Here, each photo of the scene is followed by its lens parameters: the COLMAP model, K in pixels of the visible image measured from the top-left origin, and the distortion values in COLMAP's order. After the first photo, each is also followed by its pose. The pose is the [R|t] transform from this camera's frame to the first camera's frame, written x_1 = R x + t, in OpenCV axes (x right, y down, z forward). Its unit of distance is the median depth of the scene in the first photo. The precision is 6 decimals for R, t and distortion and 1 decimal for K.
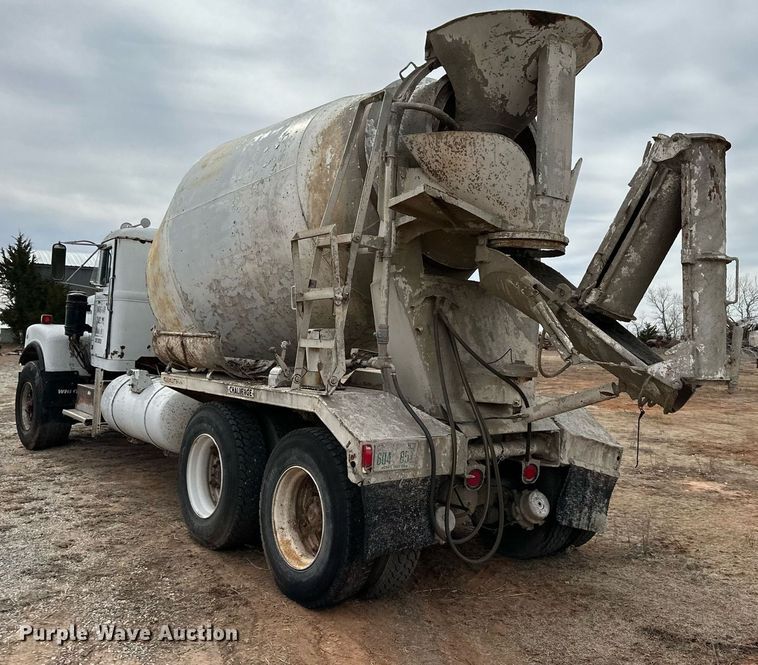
lens RADIAL K [[746.5, 0, 424.4], [0, 746.5, 307.8], [0, 0, 1]] dist [0.102983, -0.016069]
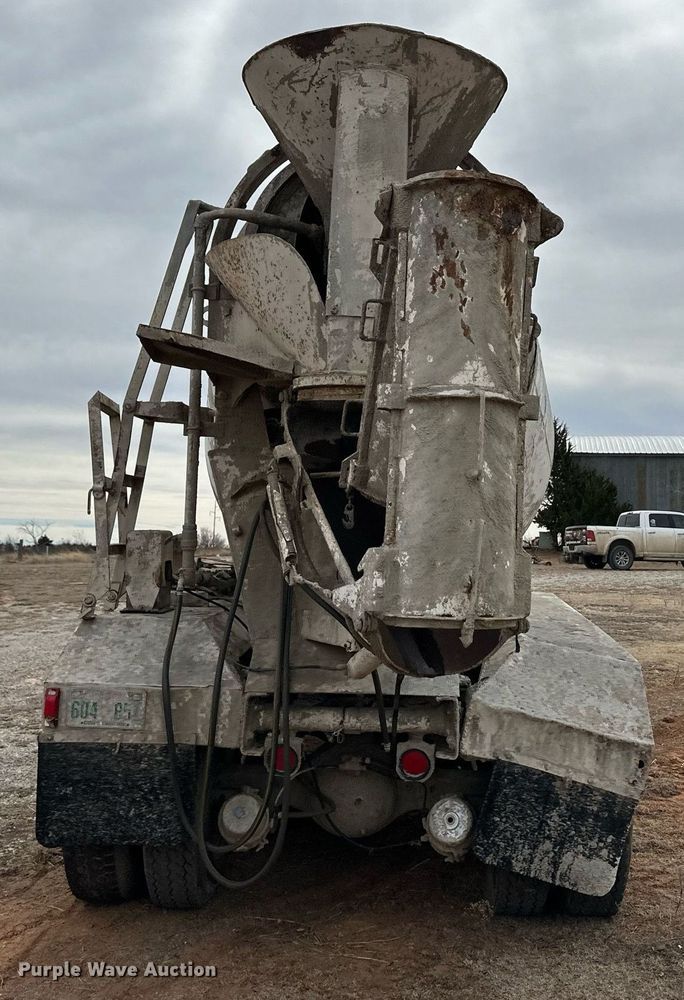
lens RADIAL K [[1033.3, 0, 414.8], [0, 1033.3, 460.8], [0, 0, 1]] dist [0.179738, -0.402623]
pose [[0.777632, -0.047658, -0.626911, 0.787884], [0.022013, 0.998575, -0.048606, 0.016758], [0.628334, 0.023998, 0.777573, 0.382117]]
